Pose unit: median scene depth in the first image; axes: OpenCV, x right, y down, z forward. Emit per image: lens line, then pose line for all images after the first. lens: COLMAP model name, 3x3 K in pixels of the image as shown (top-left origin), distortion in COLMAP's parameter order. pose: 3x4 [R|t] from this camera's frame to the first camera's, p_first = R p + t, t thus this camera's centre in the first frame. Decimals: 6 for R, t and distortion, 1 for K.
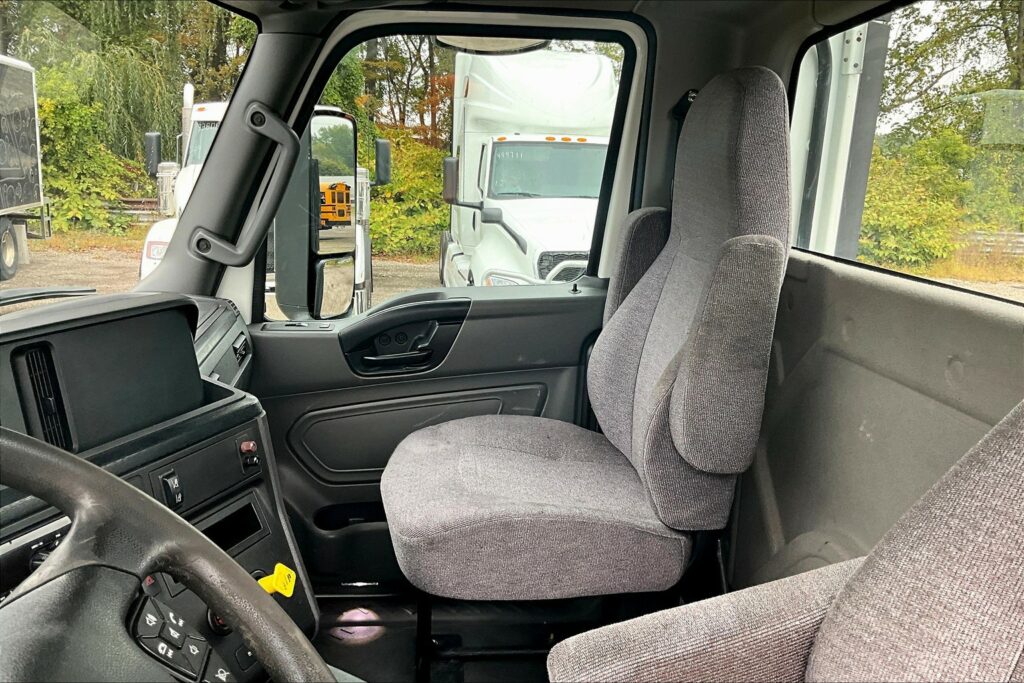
lens RADIAL K [[845.0, 0, 512.0], [0, 845.0, 341.5], [0, 0, 1]] dist [0.113095, -0.253424]
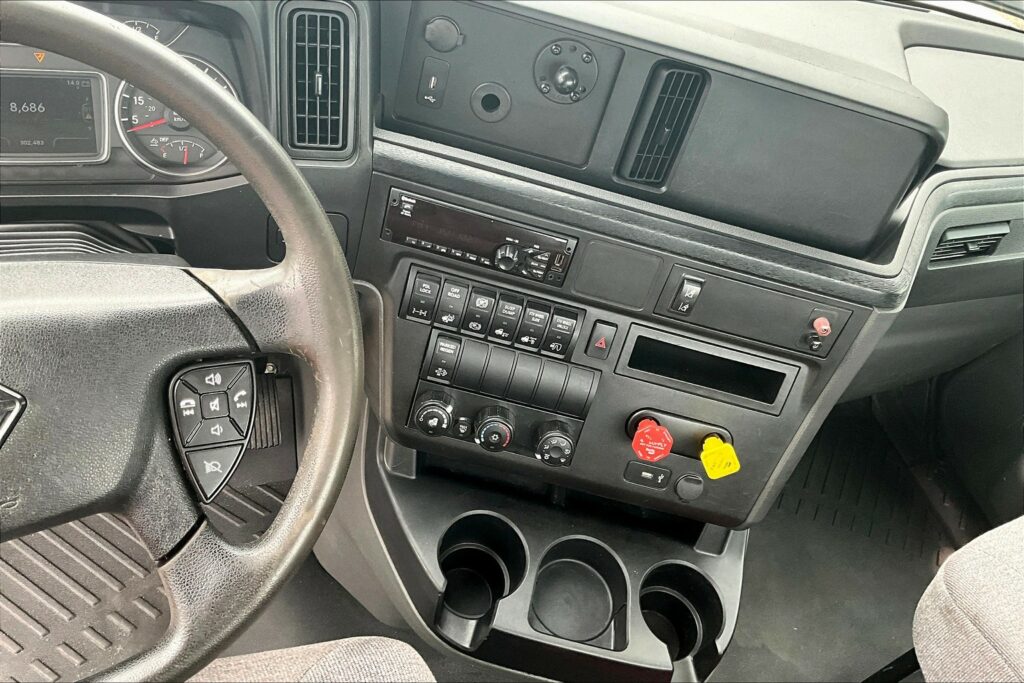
lens RADIAL K [[845.8, 0, 515.2], [0, 845.8, 343.4], [0, 0, 1]] dist [0.068061, -0.111806]
pose [[0.195619, 0.745387, -0.637284, 0.086192], [-0.412635, 0.652076, 0.636026, -0.149264], [0.889643, 0.138547, 0.435132, 0.256158]]
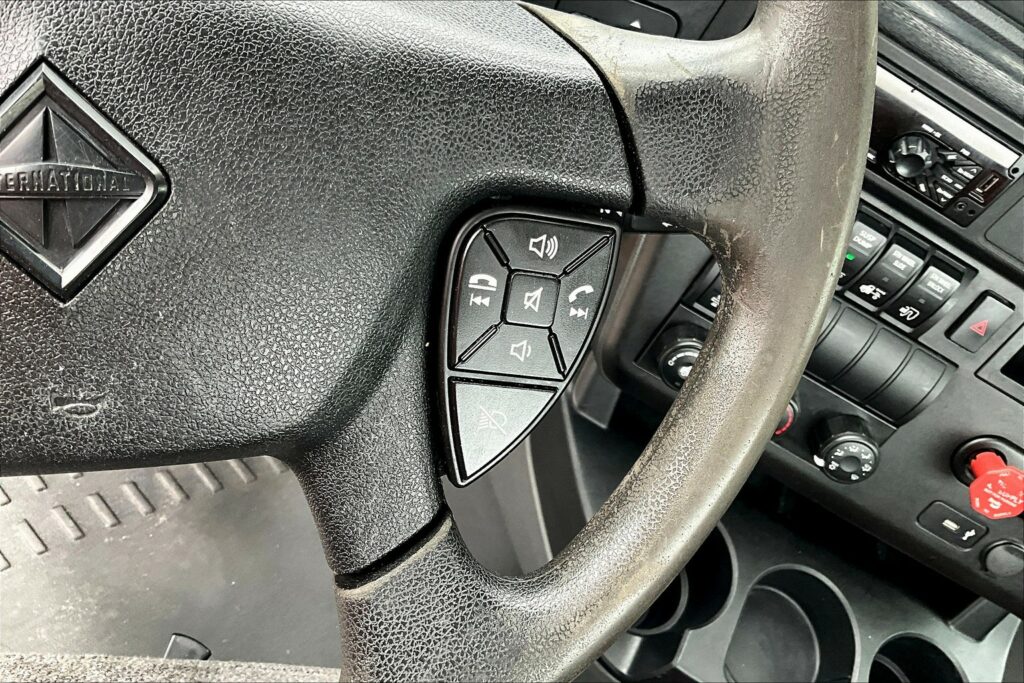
lens RADIAL K [[845.0, 0, 512.0], [0, 845.0, 341.5], [0, 0, 1]] dist [0.113095, -0.253424]
pose [[-0.056870, 0.834328, -0.548327, -0.028977], [-0.523519, 0.442732, 0.727953, 0.005436], [0.850114, 0.328459, 0.411608, 0.236450]]
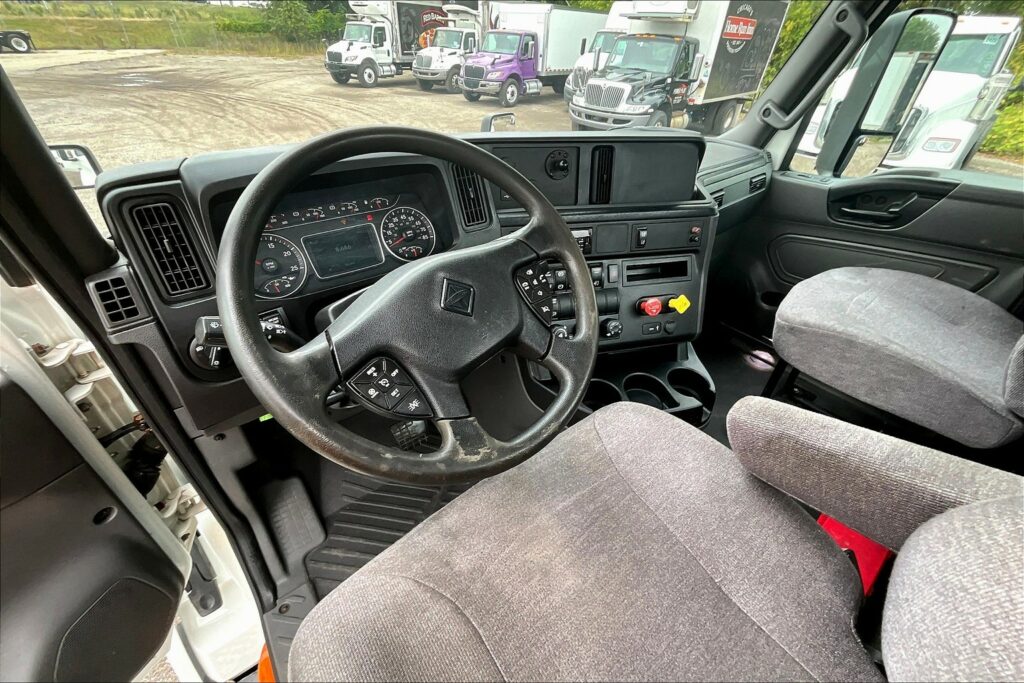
lens RADIAL K [[415.0, 0, 515.7], [0, 415.0, 342.2], [0, 0, 1]] dist [-0.000509, -0.000379]
pose [[0.554217, 0.471277, -0.686106, 0.120741], [-0.185242, 0.873439, 0.450321, 0.002970], [0.811498, -0.122481, 0.571375, 0.094529]]
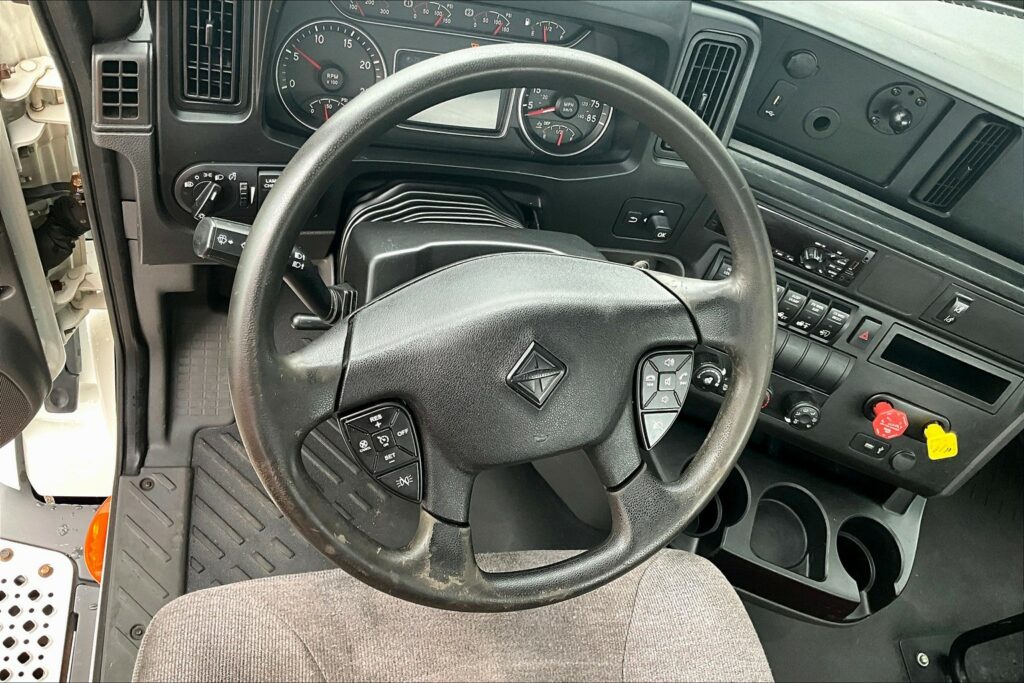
lens RADIAL K [[845.0, 0, 512.0], [0, 845.0, 341.5], [0, 0, 1]] dist [0.113095, -0.253424]
pose [[0.066026, 0.839464, -0.539389, 0.084827], [-0.473000, 0.502305, 0.723851, -0.164151], [0.878585, 0.207338, 0.430232, 0.051236]]
